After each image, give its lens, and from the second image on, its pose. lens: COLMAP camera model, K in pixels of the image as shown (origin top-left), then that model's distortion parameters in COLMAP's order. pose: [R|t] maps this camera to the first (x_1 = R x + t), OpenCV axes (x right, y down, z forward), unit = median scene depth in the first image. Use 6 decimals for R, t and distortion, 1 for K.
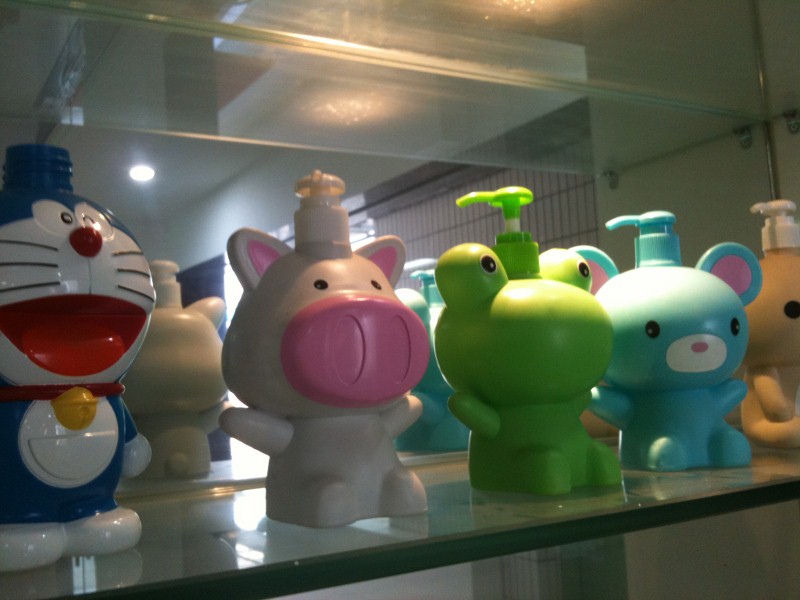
lens RADIAL K [[655.0, 0, 400.0], [0, 655.0, 300.0], [0, 0, 1]] dist [0.069820, -0.168959]
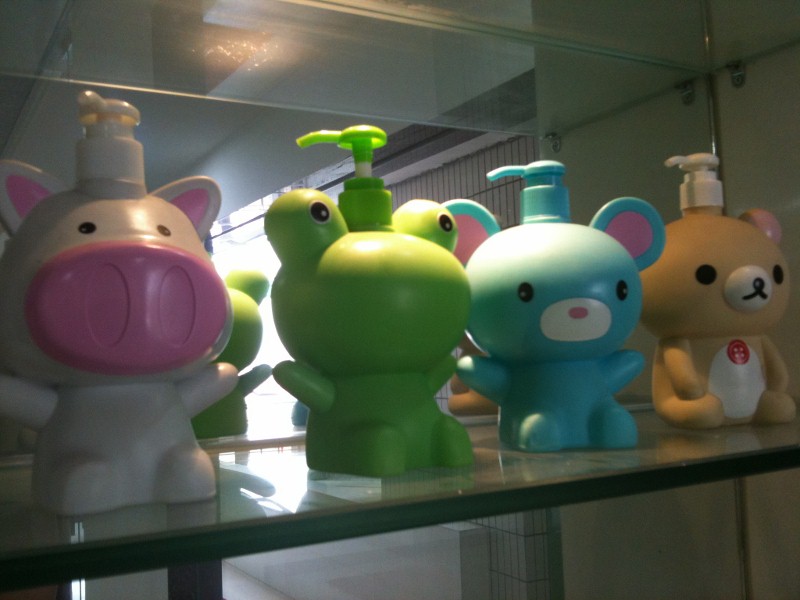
lens RADIAL K [[648.9, 0, 400.0], [0, 648.9, 300.0], [0, 0, 1]] dist [0.121612, -0.267948]
pose [[0.999936, 0.011141, 0.001940, 0.197875], [-0.011200, 0.999360, 0.033964, 0.025410], [-0.001561, -0.033984, 0.999421, 0.117104]]
